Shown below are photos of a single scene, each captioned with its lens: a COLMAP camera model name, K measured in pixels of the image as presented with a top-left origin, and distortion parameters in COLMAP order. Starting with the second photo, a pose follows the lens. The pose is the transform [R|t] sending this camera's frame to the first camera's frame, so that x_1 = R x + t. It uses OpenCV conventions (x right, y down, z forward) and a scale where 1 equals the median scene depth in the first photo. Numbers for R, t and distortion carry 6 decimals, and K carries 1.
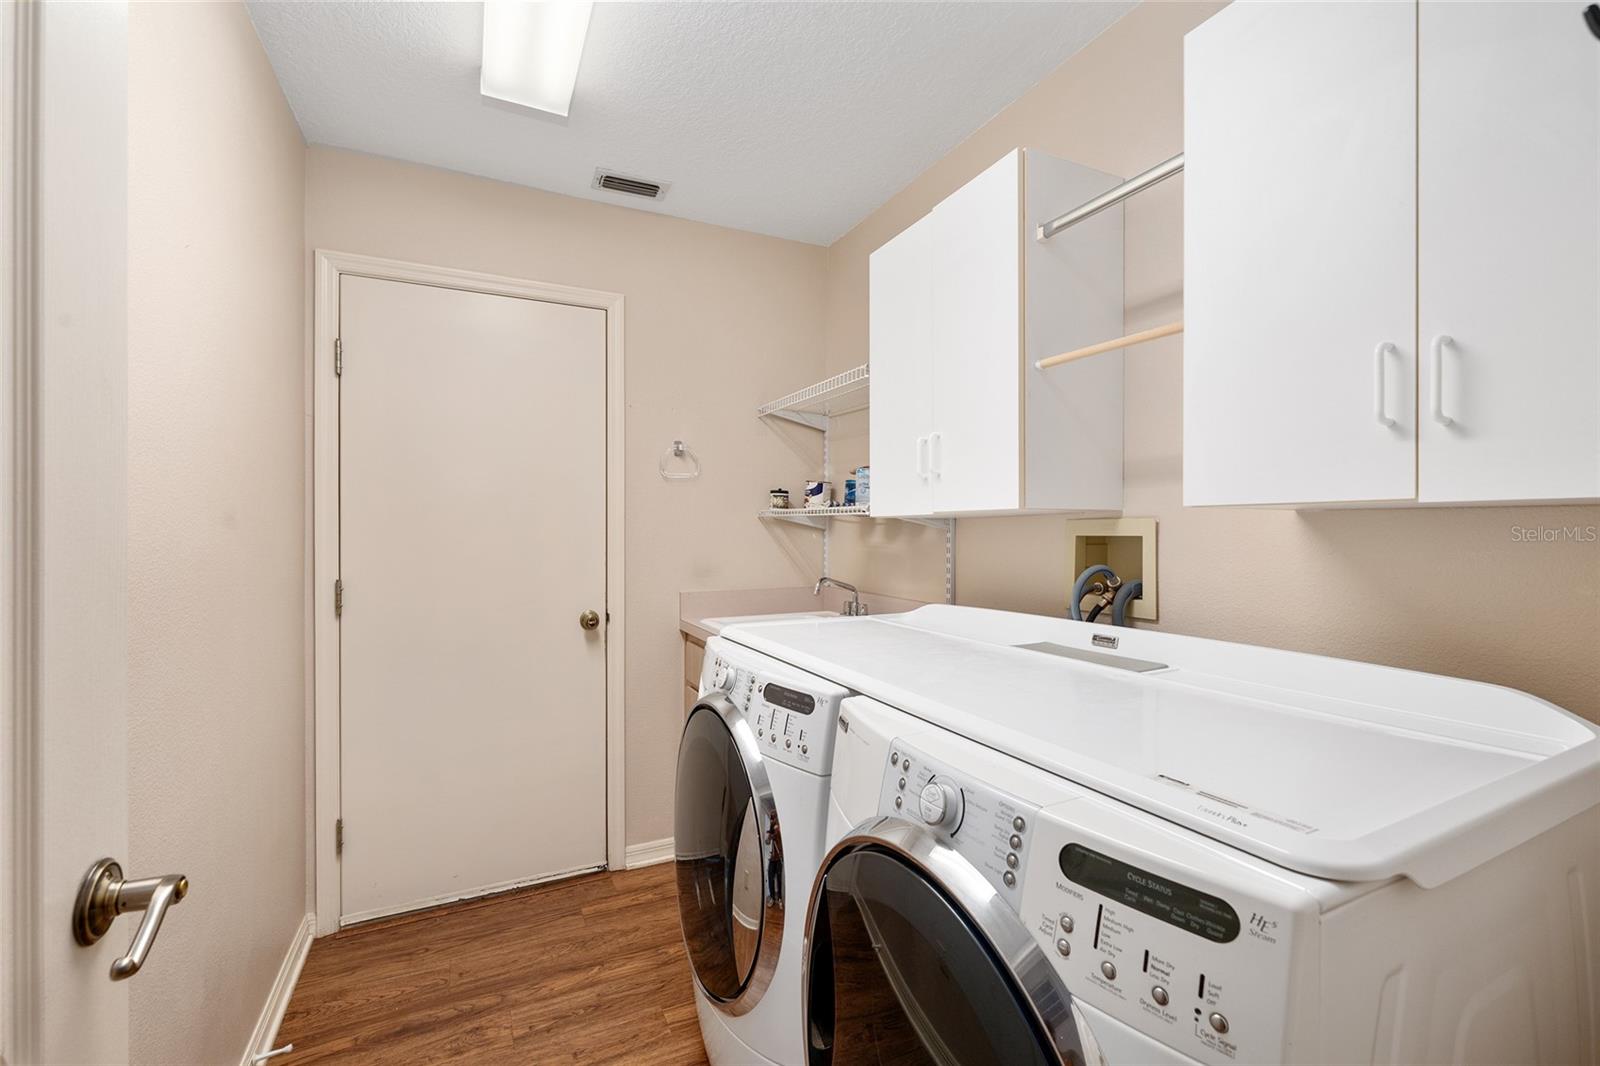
lens RADIAL K [[681.1, 0, 807.7], [0, 681.1, 526.8], [0, 0, 1]] dist [-0.009615, 0.000967]
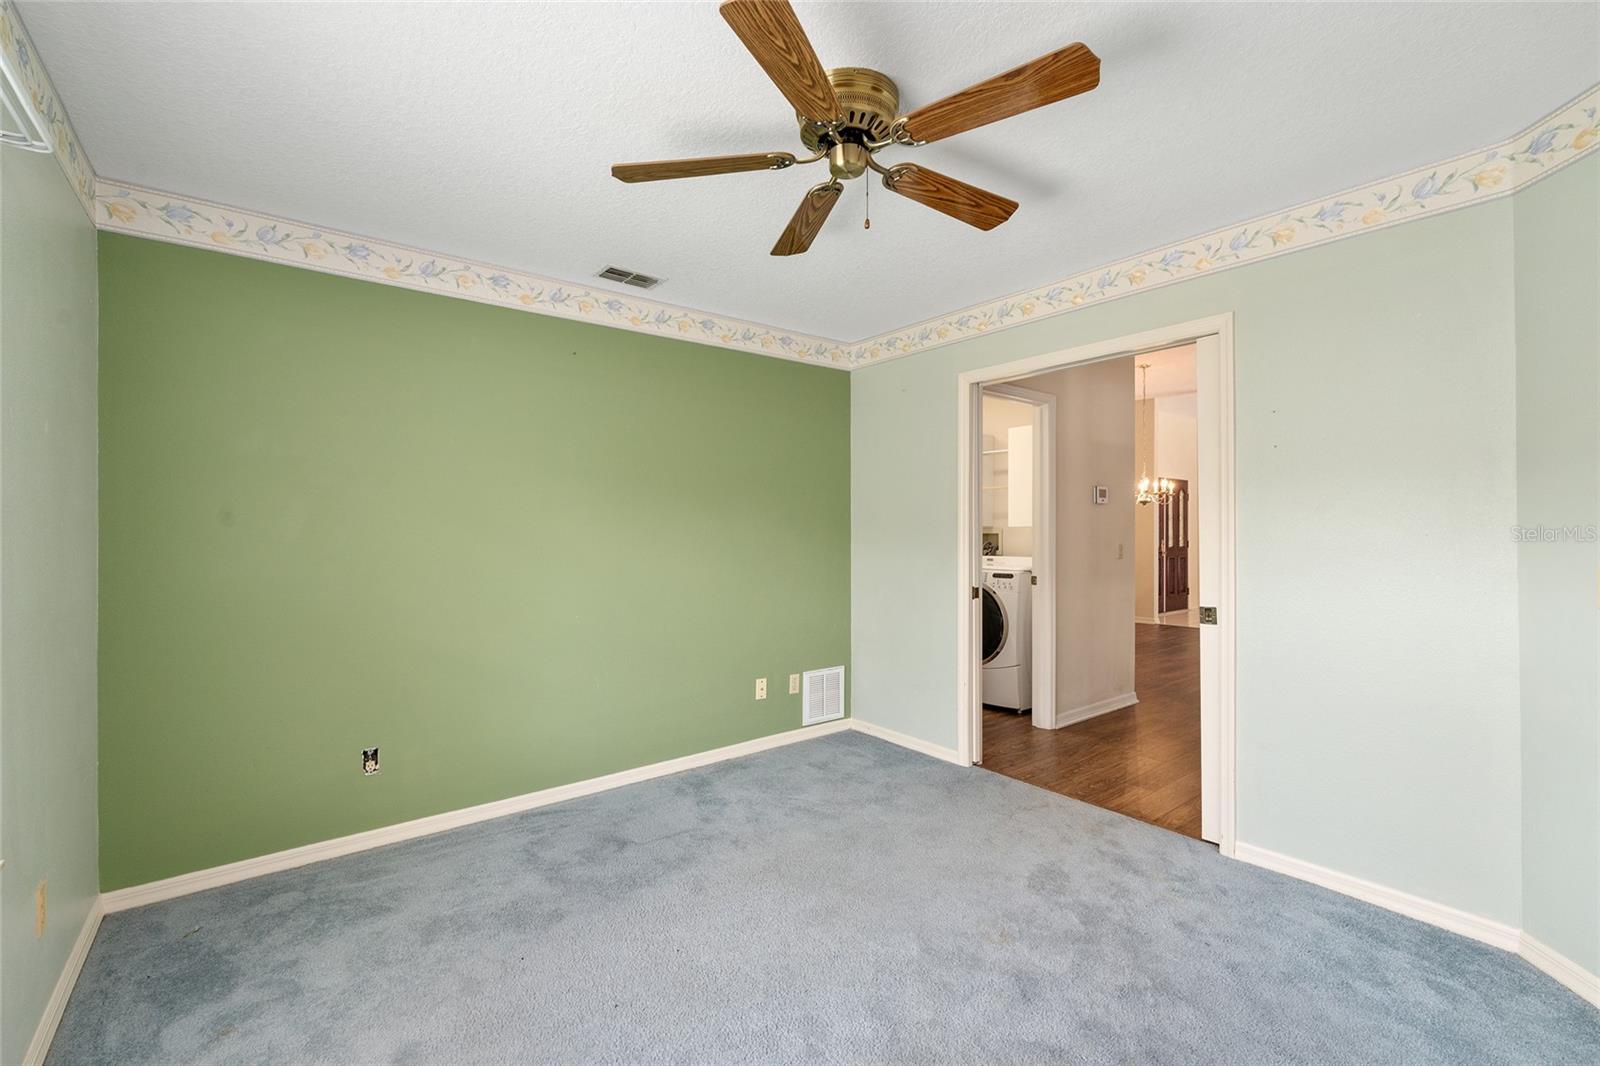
lens RADIAL K [[681.1, 0, 794.7], [0, 681.1, 534.7], [0, 0, 1]] dist [-0.009615, 0.000967]
pose [[0.980109, -0.001999, 0.198447, -1.426187], [0.003020, 0.999984, -0.004840, 0.037700], [-0.198435, 0.005343, 0.980100, -2.590308]]
